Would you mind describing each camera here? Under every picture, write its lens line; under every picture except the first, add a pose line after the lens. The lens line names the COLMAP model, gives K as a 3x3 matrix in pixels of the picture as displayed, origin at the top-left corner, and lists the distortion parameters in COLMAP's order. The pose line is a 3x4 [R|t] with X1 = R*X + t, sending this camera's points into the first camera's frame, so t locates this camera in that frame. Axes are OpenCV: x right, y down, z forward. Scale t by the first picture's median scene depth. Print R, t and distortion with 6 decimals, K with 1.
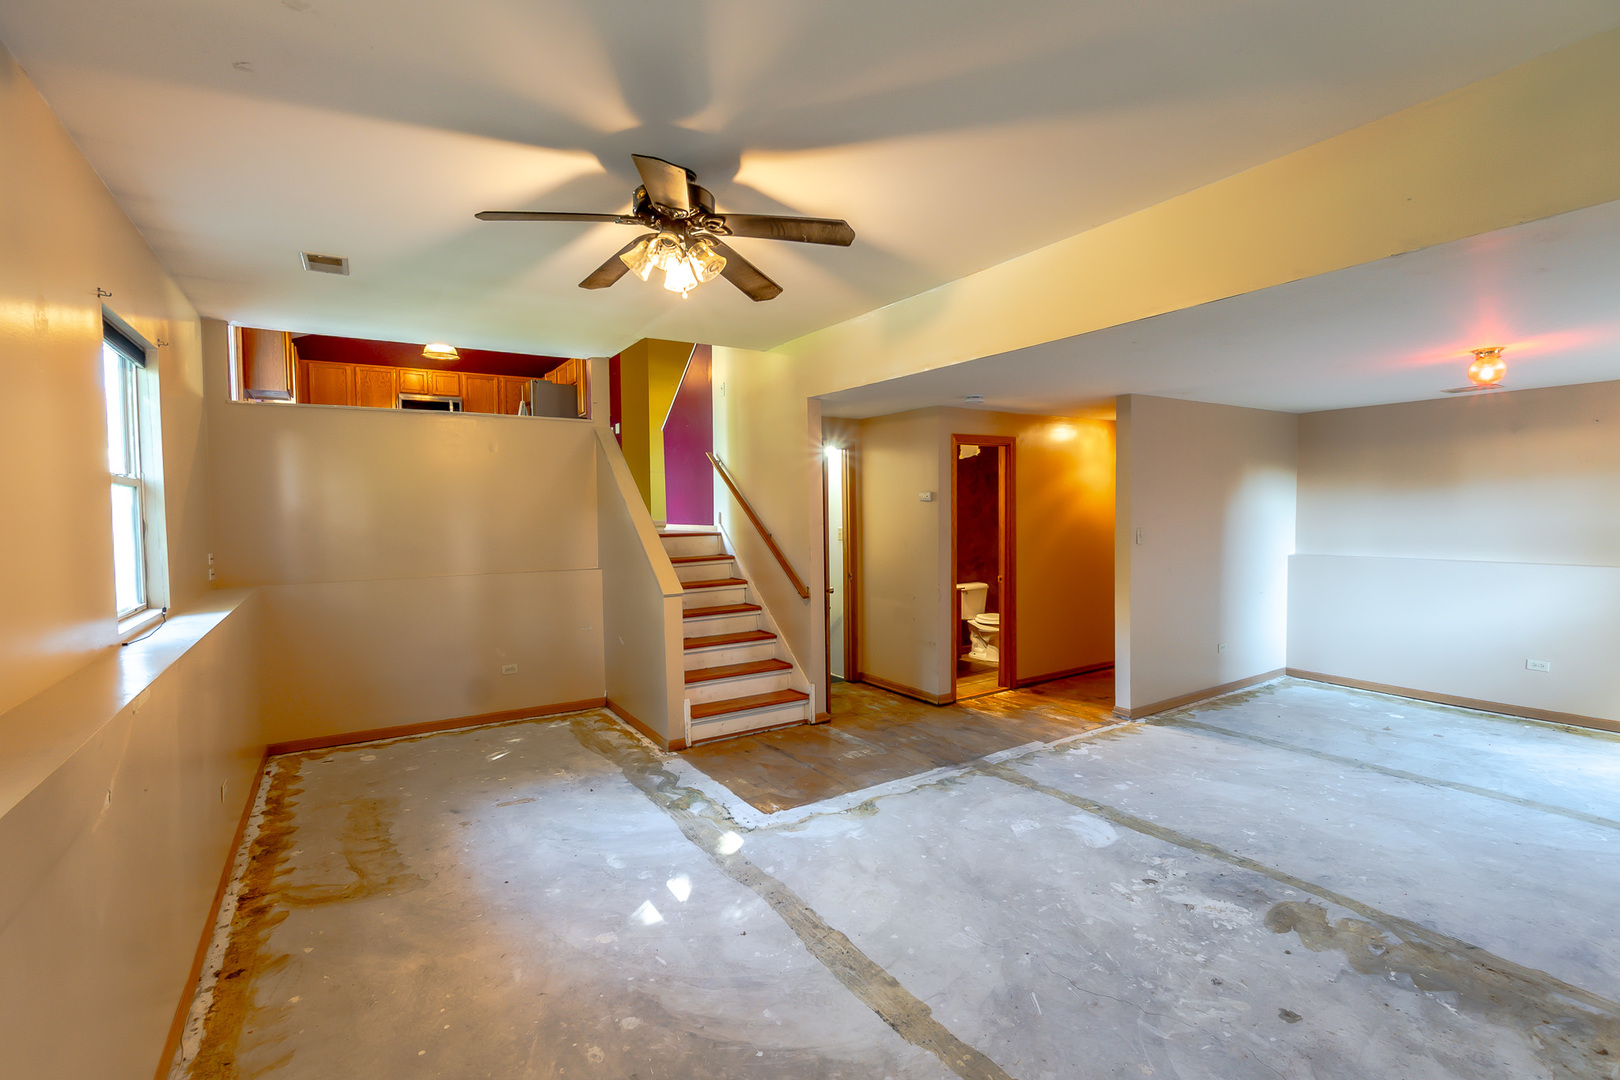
lens RADIAL K [[731.9, 0, 810.6], [0, 731.9, 537.9], [0, 0, 1]] dist [-0.016120, 0.003505]
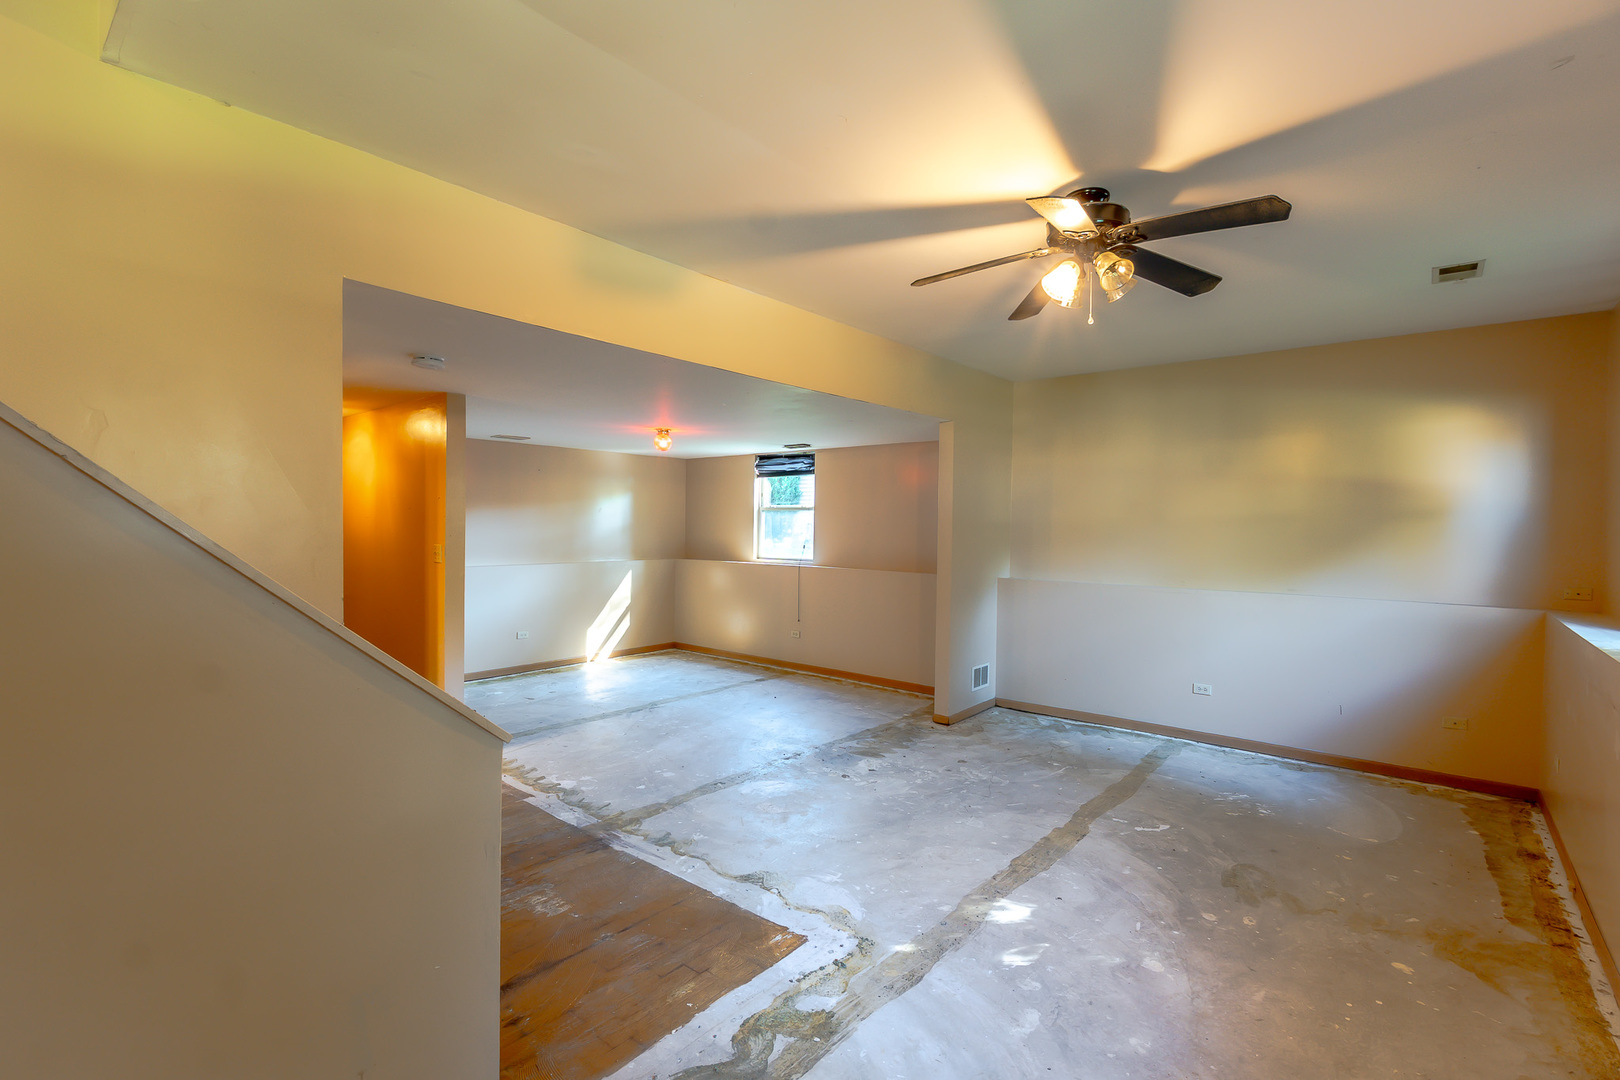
lens RADIAL K [[731.9, 0, 804.4], [0, 731.9, 537.3], [0, 0, 1]] dist [-0.016120, 0.003505]
pose [[-0.285618, -0.006445, 0.958322, -0.923102], [0.029767, 0.999435, 0.015593, -0.040331], [-0.957881, 0.032980, -0.285265, 1.468797]]
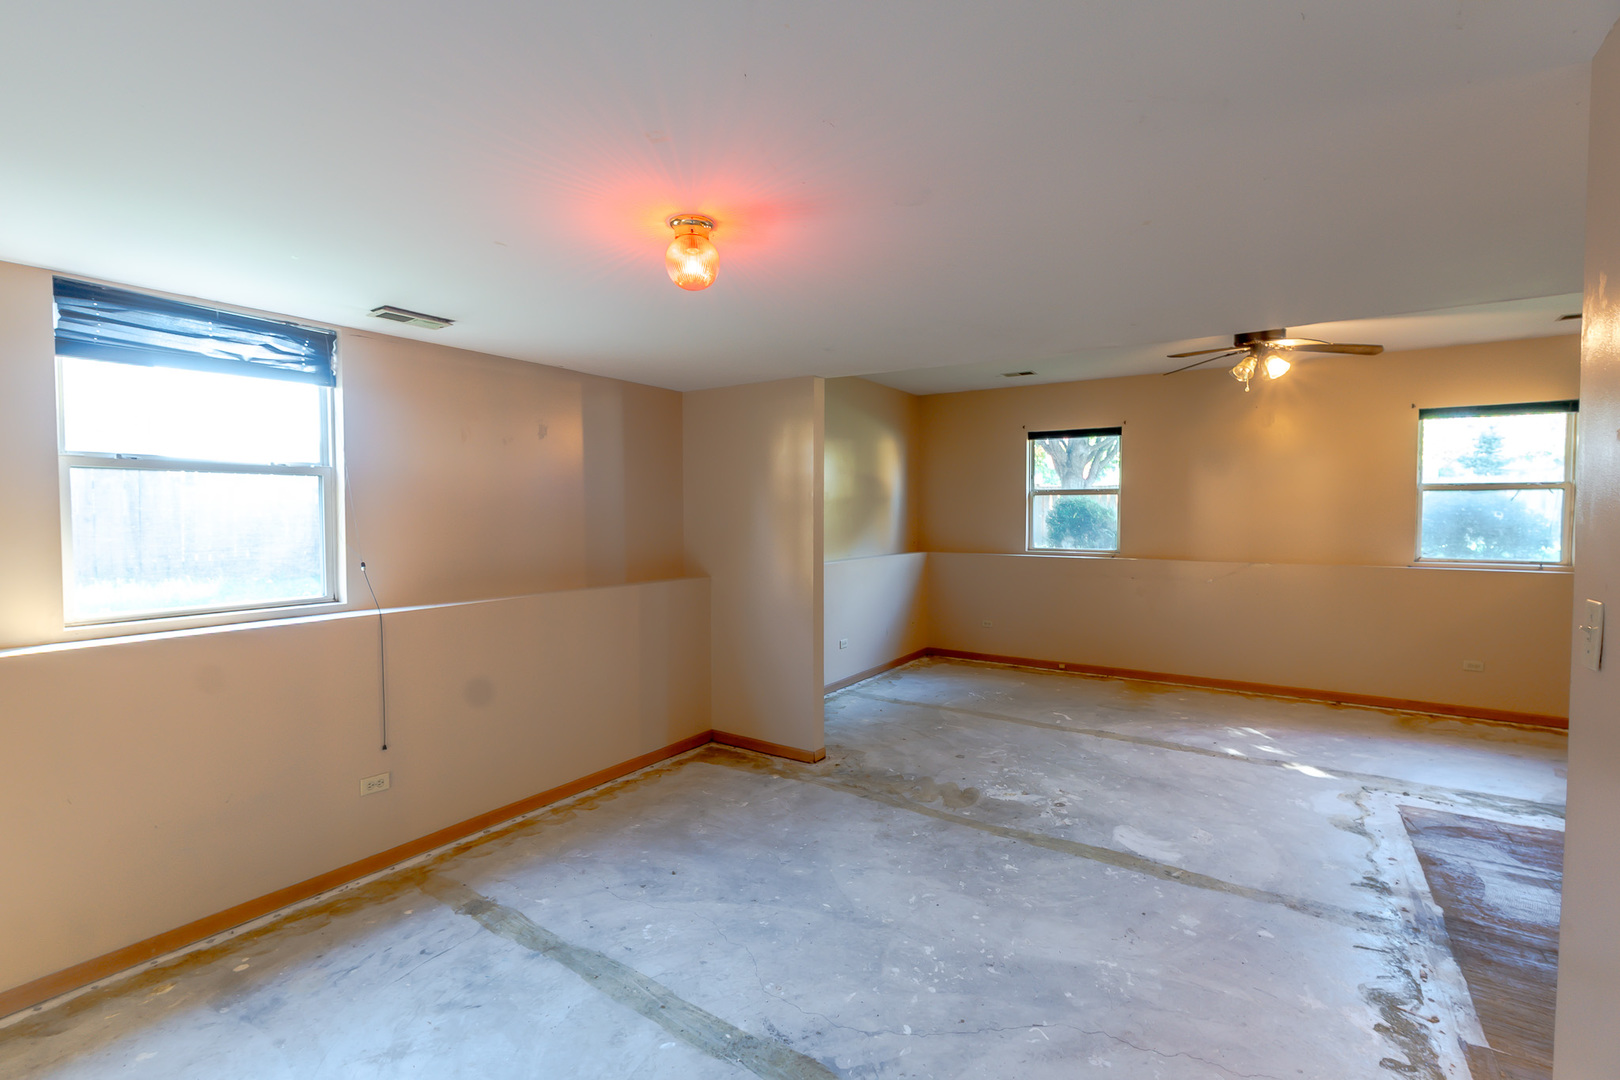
lens RADIAL K [[731.9, 0, 809.3], [0, 731.9, 534.4], [0, 0, 1]] dist [-0.016120, 0.003505]
pose [[-0.914501, 0.026380, -0.403723, 1.349803], [-0.004027, 0.997229, 0.074283, -0.090669], [0.404564, 0.069558, -0.911861, 1.924740]]
